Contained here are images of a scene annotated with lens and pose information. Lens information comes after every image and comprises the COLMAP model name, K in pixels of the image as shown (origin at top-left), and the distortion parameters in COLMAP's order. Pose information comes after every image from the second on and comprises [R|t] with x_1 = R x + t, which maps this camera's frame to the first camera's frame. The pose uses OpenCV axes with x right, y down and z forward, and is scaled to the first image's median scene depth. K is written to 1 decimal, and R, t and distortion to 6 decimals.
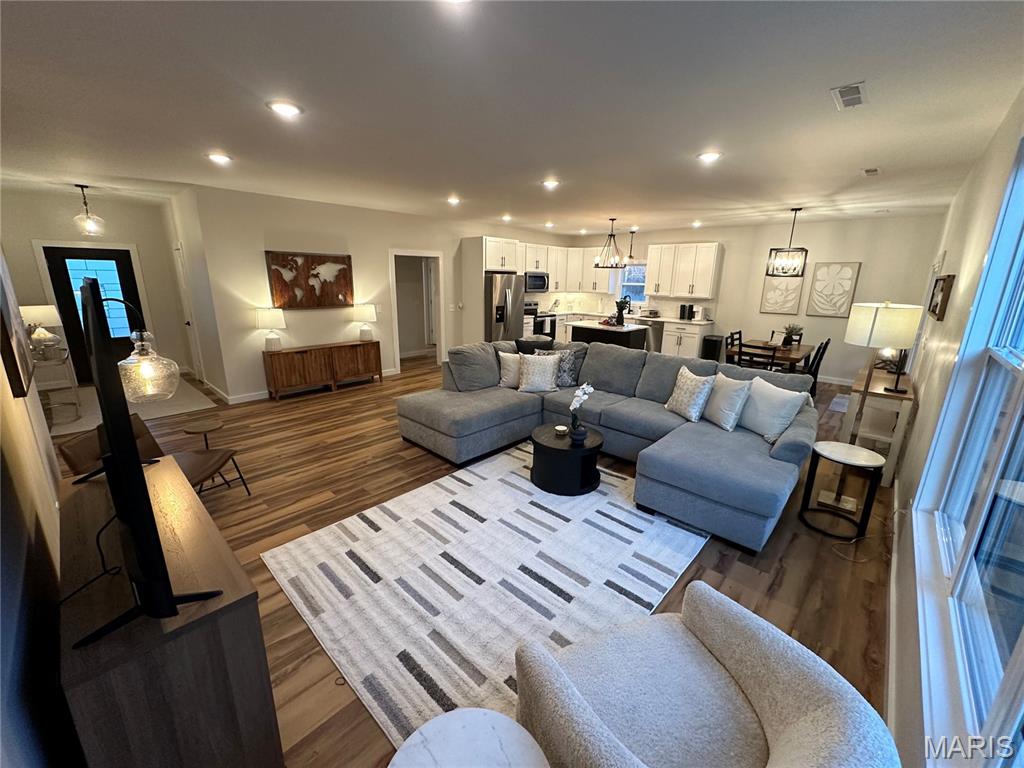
lens RADIAL K [[409.2, 0, 510.0], [0, 409.2, 382.5], [0, 0, 1]] dist [-0.004163, 0.000679]
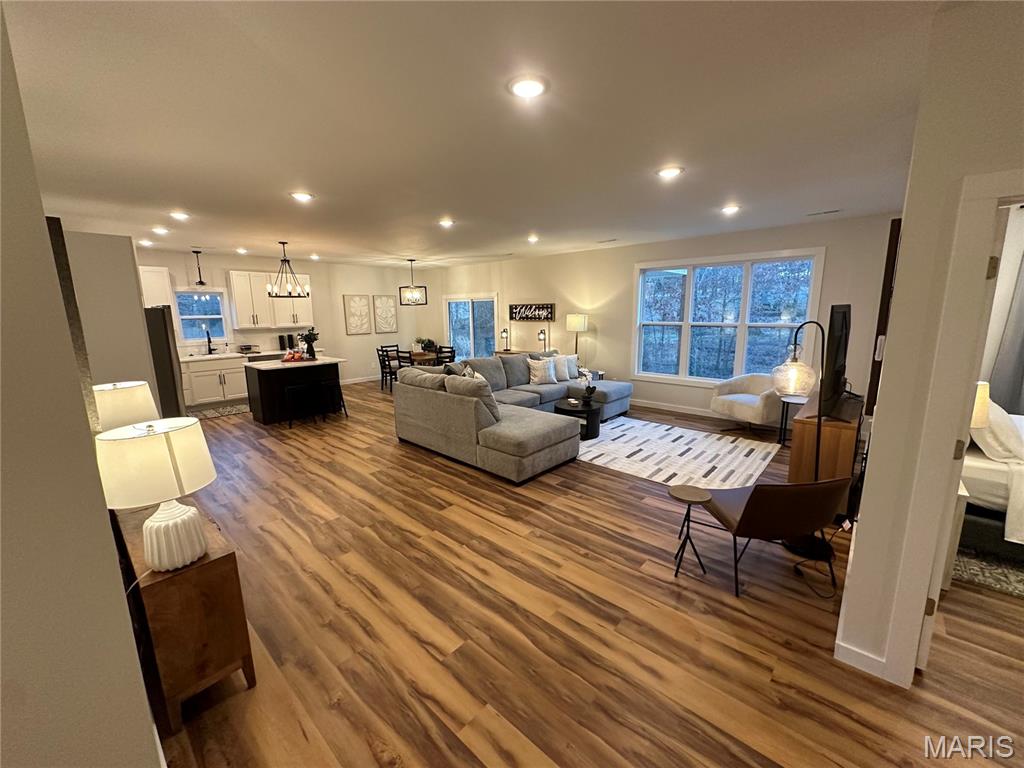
lens RADIAL K [[409.2, 0, 513.2], [0, 409.2, 385.1], [0, 0, 1]] dist [-0.004163, 0.000679]
pose [[-0.019553, -0.198212, 0.979964, -0.688039], [0.260252, 0.945354, 0.196404, -0.156319], [-0.965343, 0.258878, 0.033100, 0.582237]]
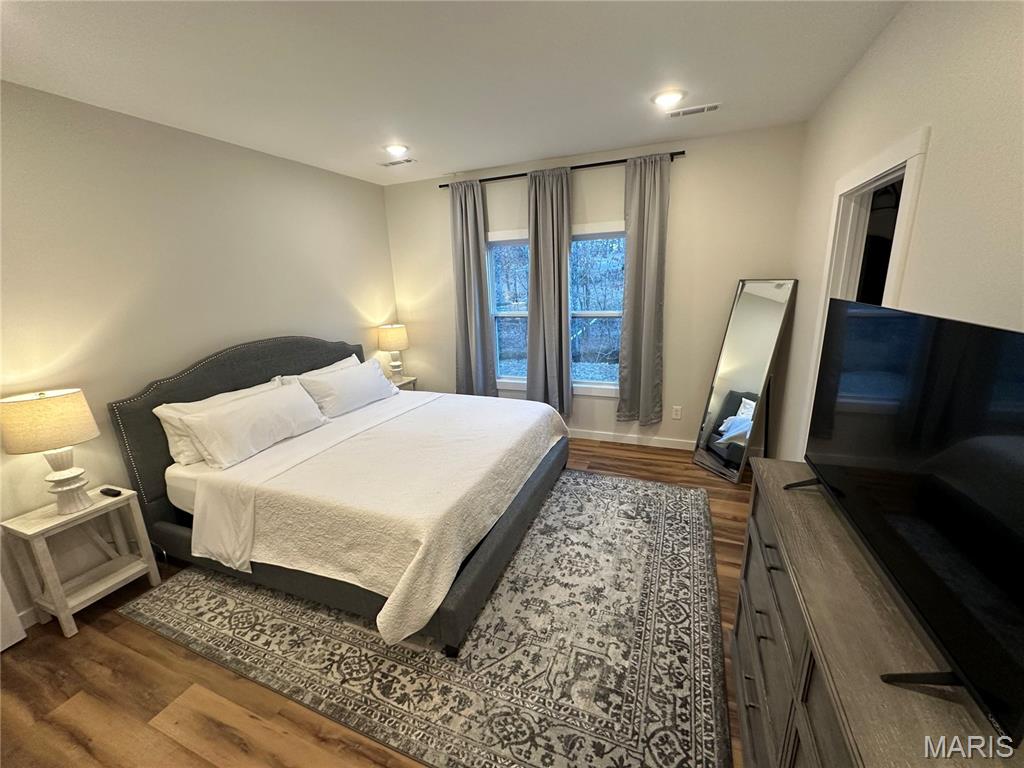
lens RADIAL K [[409.2, 0, 515.2], [0, 409.2, 386.1], [0, 0, 1]] dist [-0.004163, 0.000679]
pose [[-0.354833, -0.245453, 0.902134, -0.718662], [0.270170, 0.896836, 0.350276, -0.003780], [-0.895043, 0.368020, -0.251913, -0.001404]]
